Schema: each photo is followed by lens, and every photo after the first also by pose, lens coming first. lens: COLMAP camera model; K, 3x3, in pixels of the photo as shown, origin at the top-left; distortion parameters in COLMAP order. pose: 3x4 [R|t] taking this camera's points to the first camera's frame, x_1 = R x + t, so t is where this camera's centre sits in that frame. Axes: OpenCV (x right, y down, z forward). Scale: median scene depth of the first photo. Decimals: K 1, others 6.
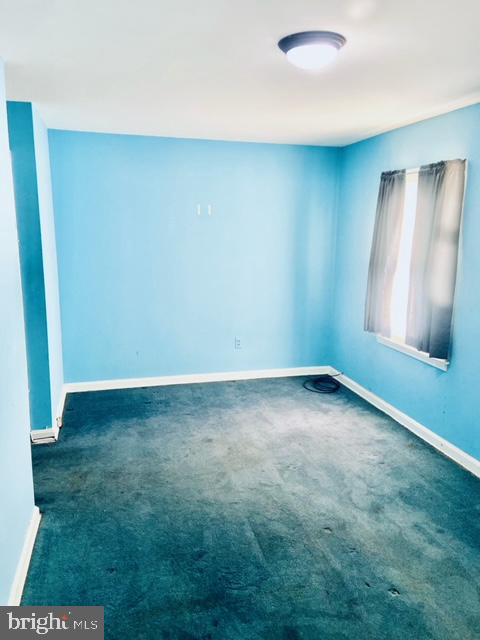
lens RADIAL K [[484.9, 0, 240.2], [0, 484.9, 318.0], [0, 0, 1]] dist [0.130547, -0.167704]
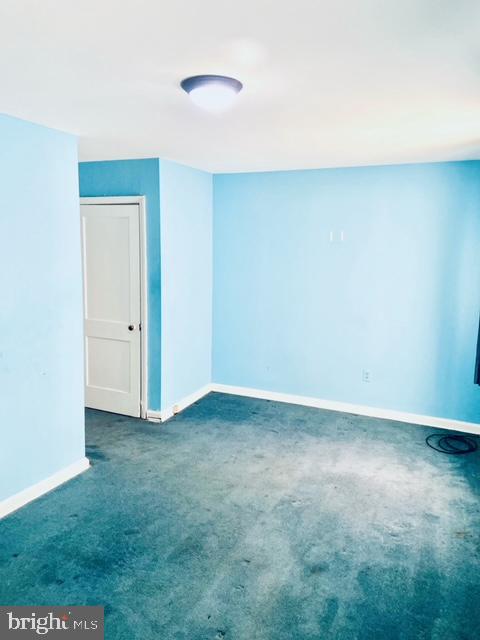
lens RADIAL K [[484.9, 0, 240.2], [0, 484.9, 318.0], [0, 0, 1]] dist [0.130547, -0.167704]
pose [[0.777671, 0.096779, -0.621178, 0.507679], [-0.129355, 0.991570, -0.007457, -0.027324], [0.615220, 0.086151, 0.783634, 0.132604]]
